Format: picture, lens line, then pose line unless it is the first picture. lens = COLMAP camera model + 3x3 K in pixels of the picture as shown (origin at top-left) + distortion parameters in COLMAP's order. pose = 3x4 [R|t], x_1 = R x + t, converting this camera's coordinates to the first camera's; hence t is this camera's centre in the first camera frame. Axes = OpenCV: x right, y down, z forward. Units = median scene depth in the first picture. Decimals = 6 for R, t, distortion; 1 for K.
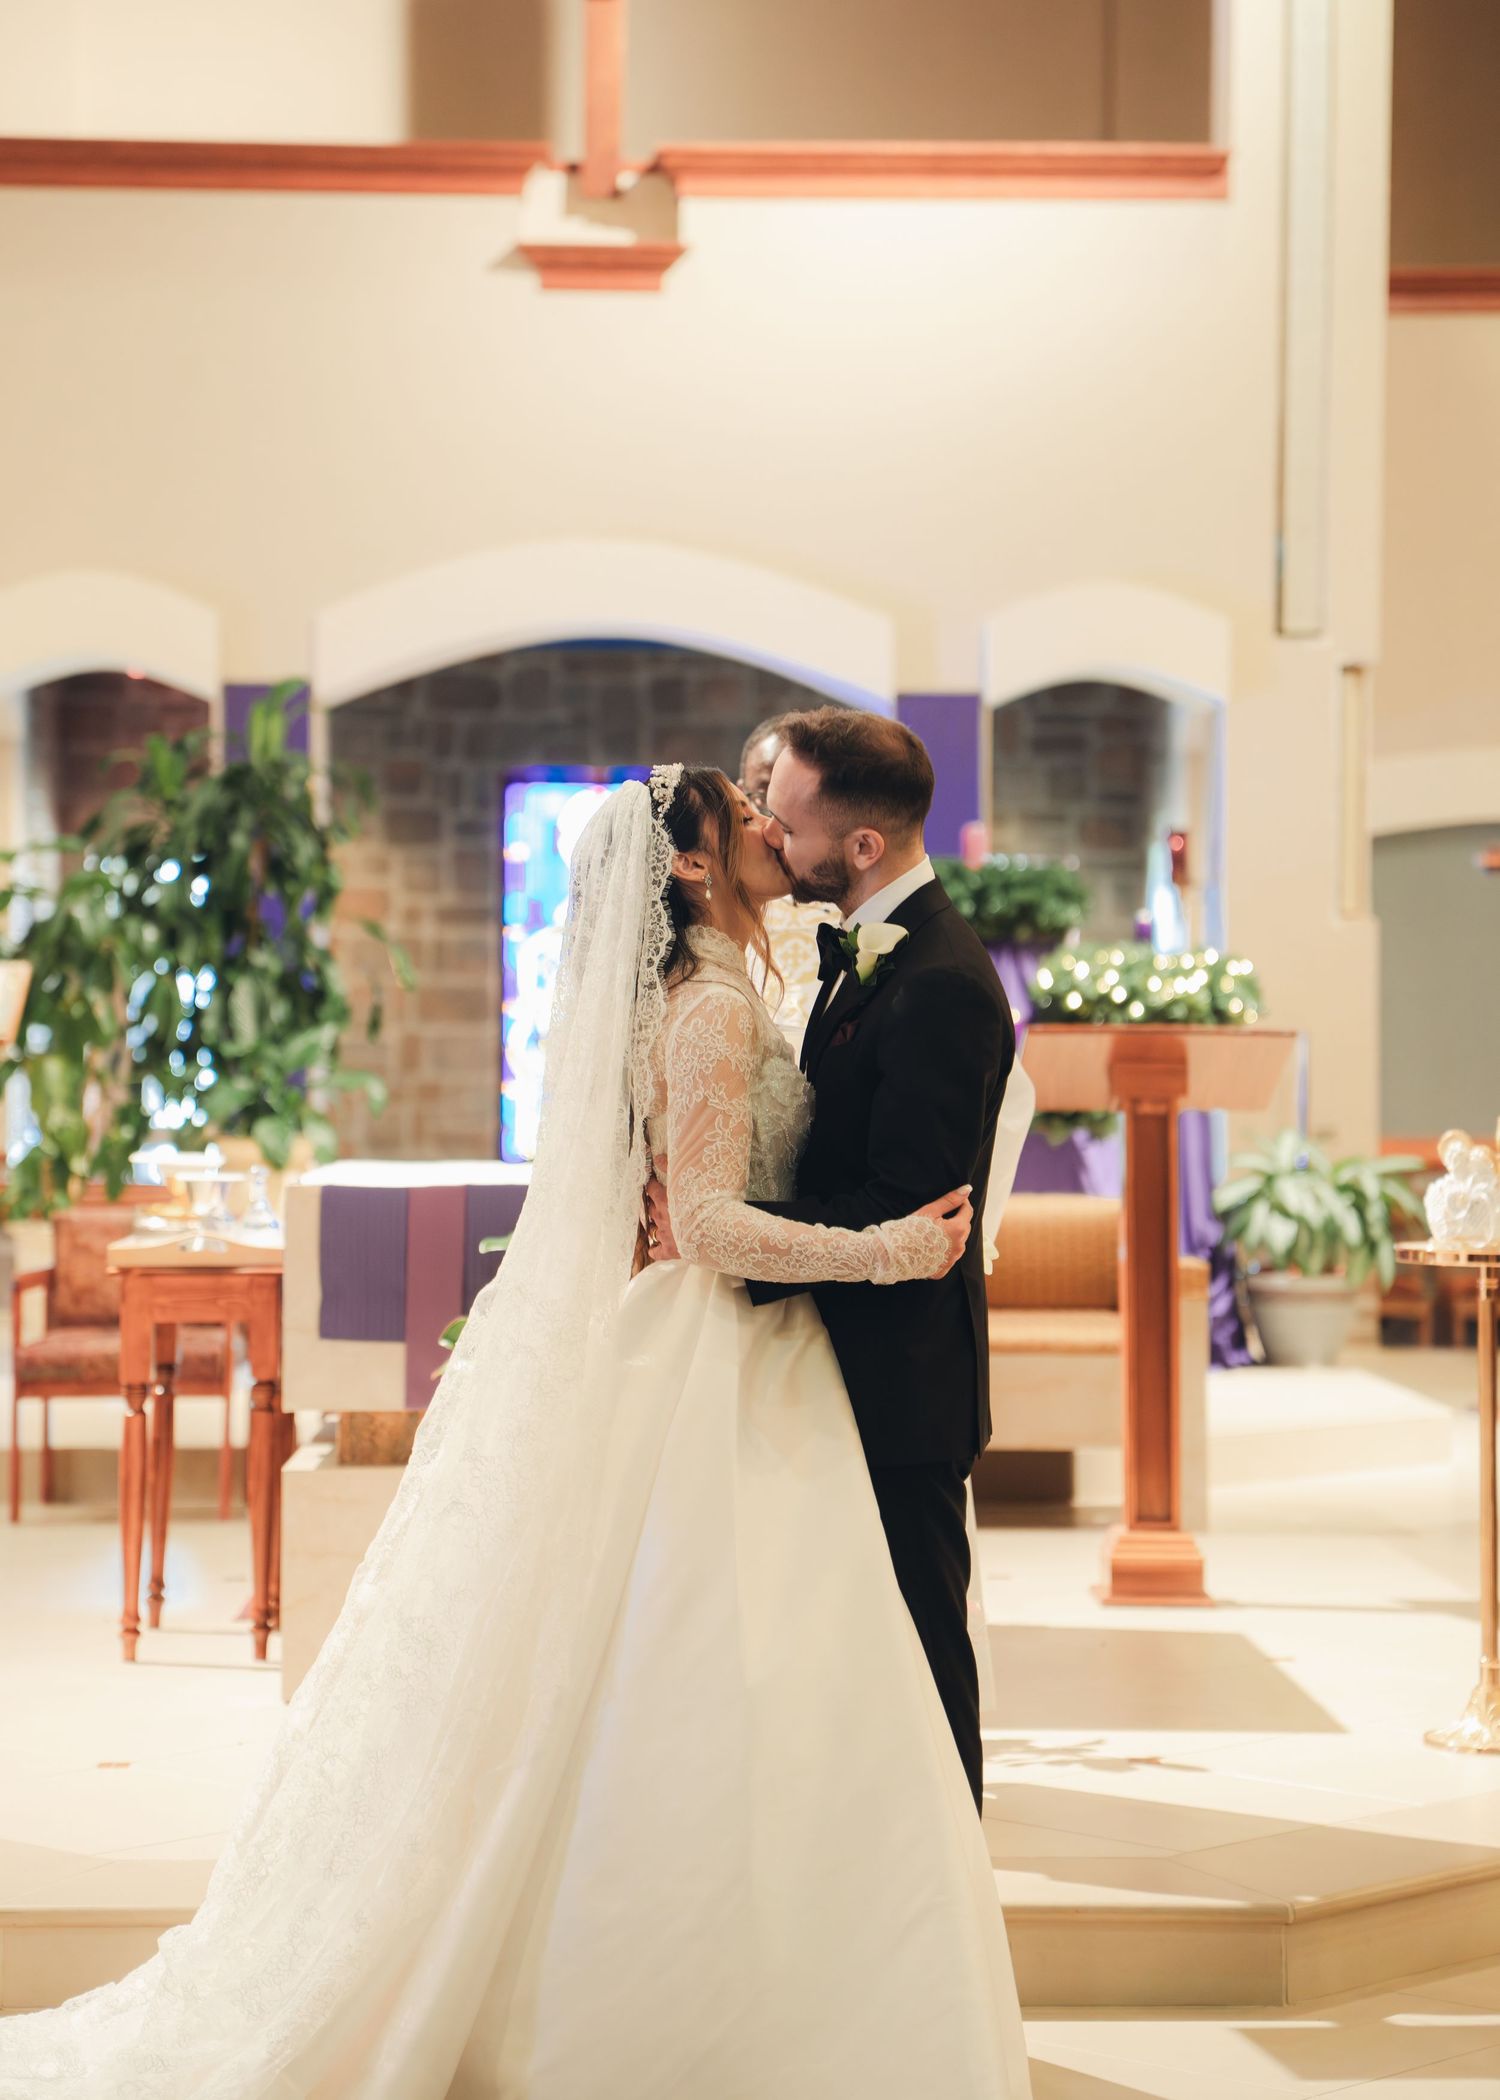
lens RADIAL K [[4378.6, 0, 629.1], [0, 4378.6, 1049.0], [0, 0, 1]] dist [0.035208, -0.107675]
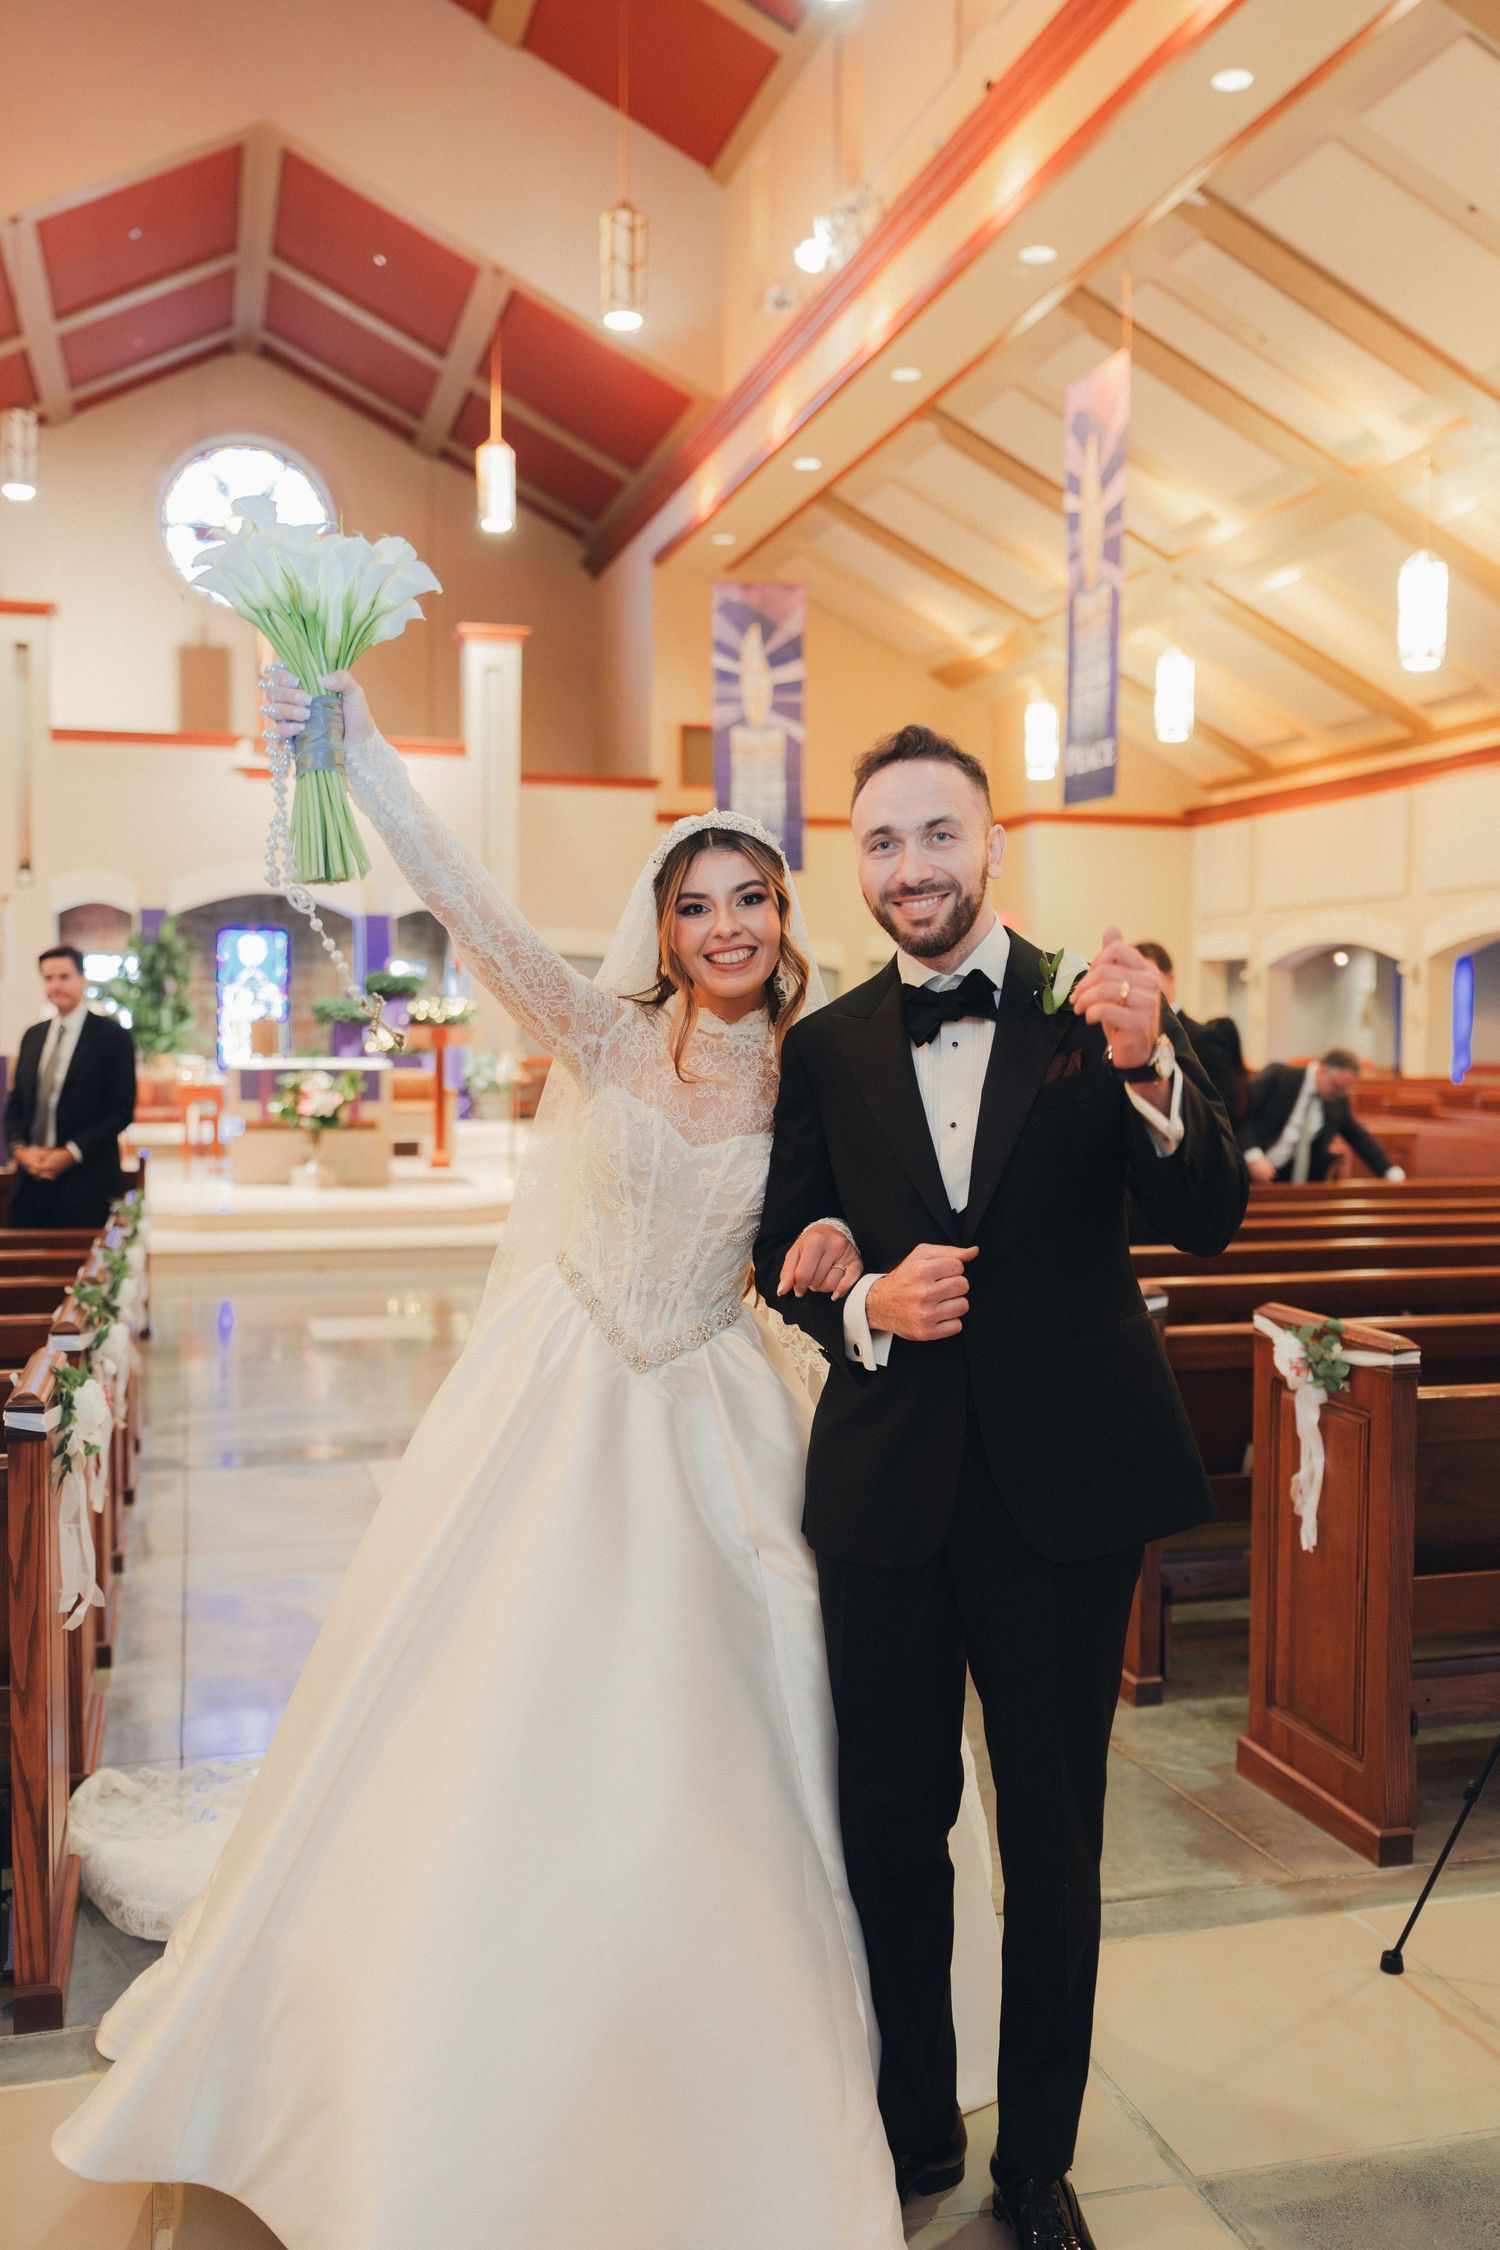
lens RADIAL K [[1995.7, 0, 746.5], [0, 1995.7, 1117.9], [0, 0, 1]] dist [0.045477, -0.008080]
pose [[0.966630, -0.011075, 0.255937, -0.045558], [-0.001785, 0.998750, 0.049961, -0.008146], [-0.256170, -0.048750, 0.965402, -0.495299]]
